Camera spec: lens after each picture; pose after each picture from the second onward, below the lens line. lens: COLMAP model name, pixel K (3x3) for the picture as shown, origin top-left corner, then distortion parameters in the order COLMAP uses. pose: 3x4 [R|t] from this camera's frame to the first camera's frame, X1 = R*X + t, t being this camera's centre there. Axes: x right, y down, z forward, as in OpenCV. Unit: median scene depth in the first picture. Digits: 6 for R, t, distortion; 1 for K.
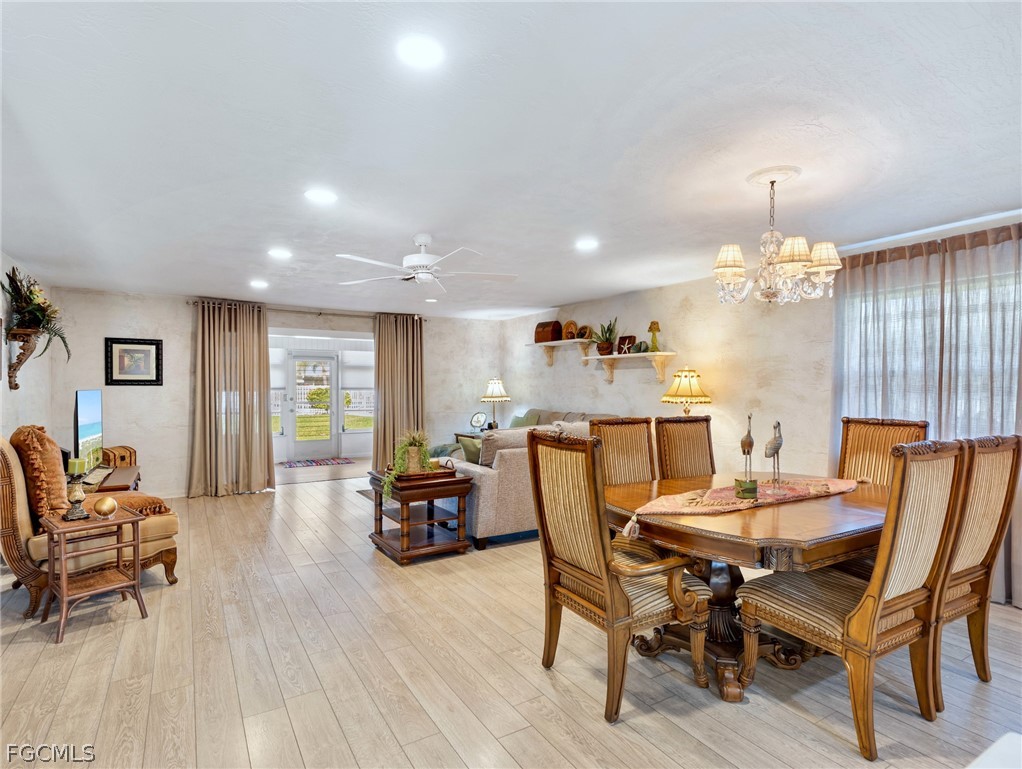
lens RADIAL K [[533.9, 0, 514.3], [0, 533.9, 394.2], [0, 0, 1]] dist [0.006310, -0.000275]
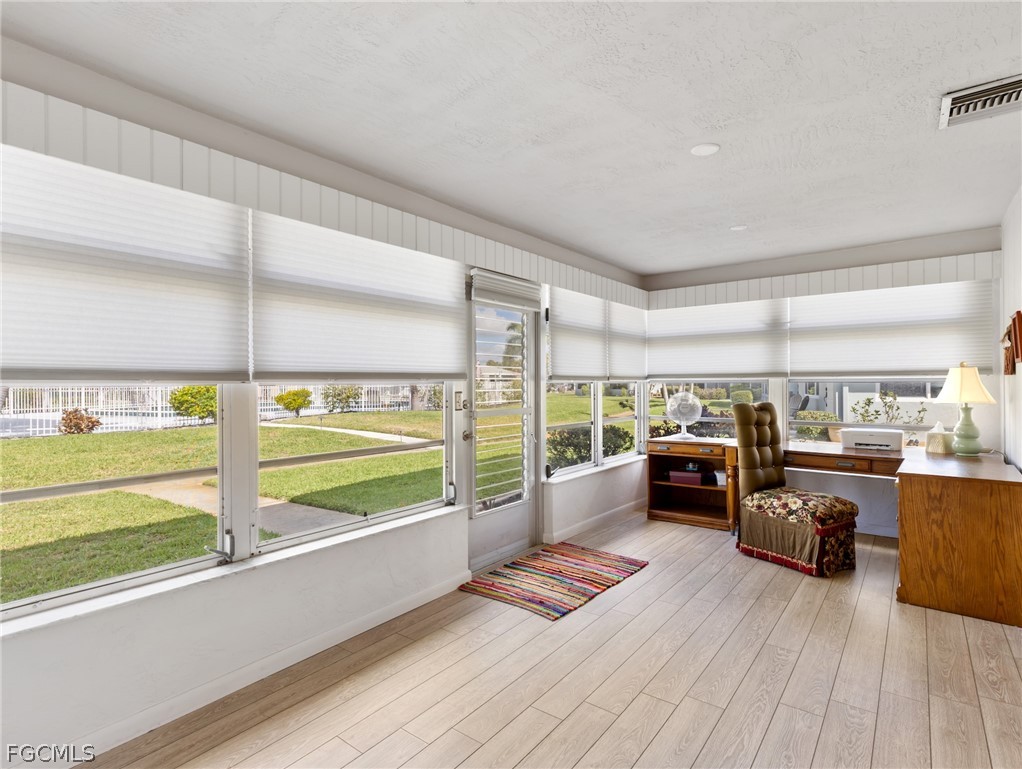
lens RADIAL K [[522.9, 0, 516.7], [0, 522.9, 384.4], [0, 0, 1]] dist [0.008232, -0.000138]
pose [[0.936277, -0.005068, 0.351225, -0.828905], [0.009750, 0.999886, -0.011563, -0.000747], [-0.351126, 0.014251, 0.936220, 1.054110]]
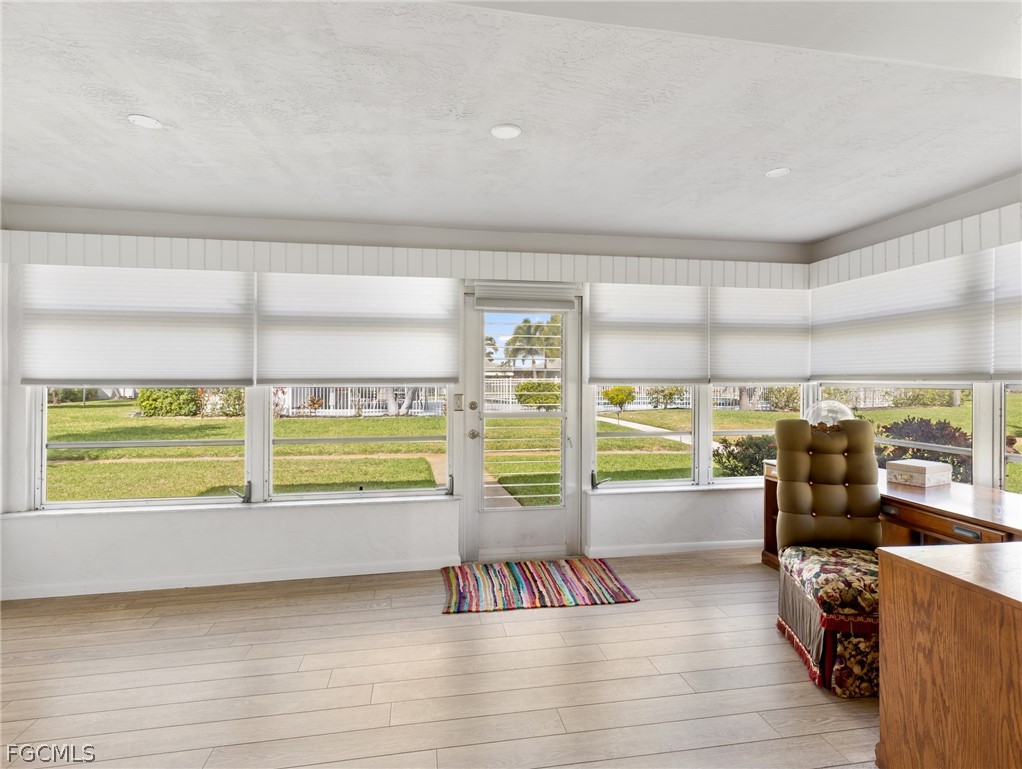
lens RADIAL K [[525.0, 0, 513.3], [0, 525.0, 379.1], [0, 0, 1]] dist [0.005464, -0.001262]
pose [[0.929540, -0.000463, -0.368720, -0.393578], [-0.005206, 0.999883, -0.014379, -0.008945], [0.368684, 0.015286, 0.929429, 1.044184]]
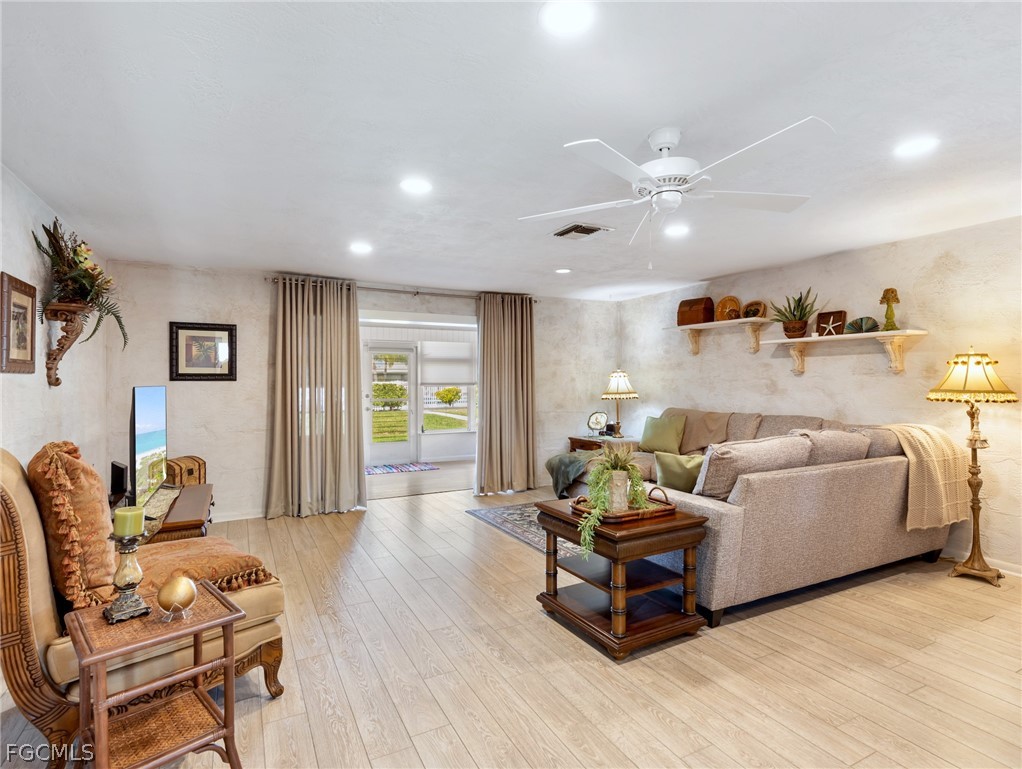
lens RADIAL K [[528.7, 0, 514.7], [0, 528.7, 383.1], [0, 0, 1]] dist [0.008425, -0.000645]
pose [[0.997558, -0.004440, -0.069702, -0.180789], [0.003580, 0.999916, -0.012448, -0.000879], [0.069752, 0.012168, 0.997490, 0.228271]]
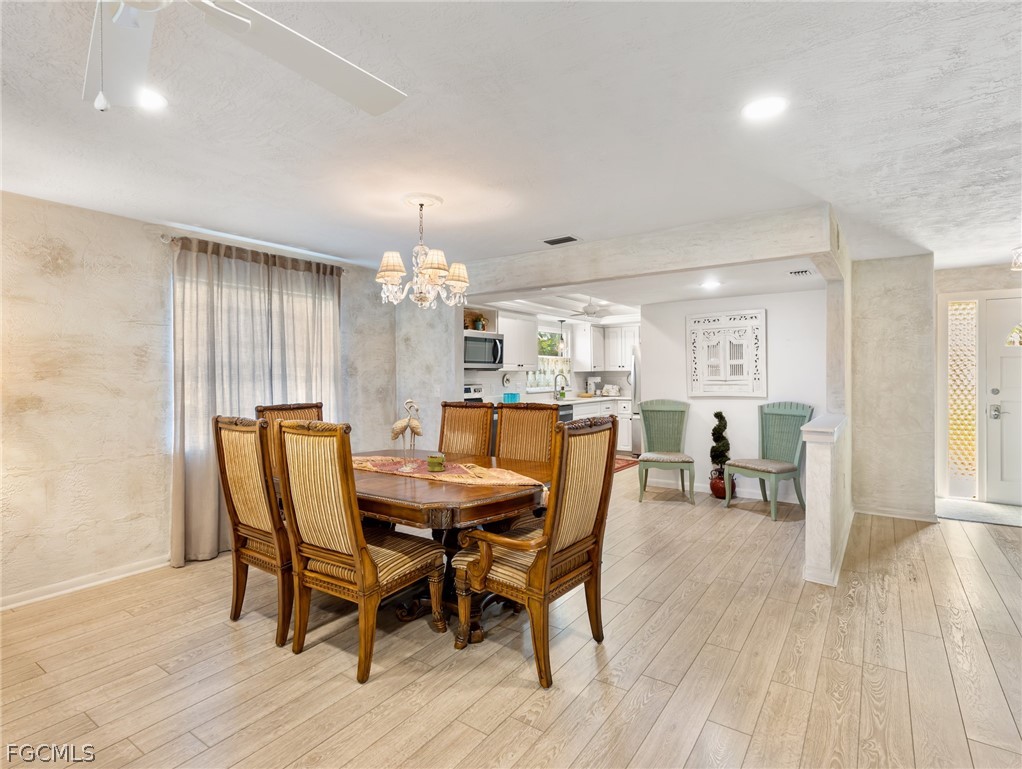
lens RADIAL K [[524.0, 0, 513.6], [0, 524.0, 372.1], [0, 0, 1]] dist [0.010640, -0.001031]
pose [[-0.399112, 0.003692, 0.916895, -0.294938], [0.018603, 0.999819, 0.004071, -0.009910], [-0.916714, 0.018682, -0.399108, 0.561831]]
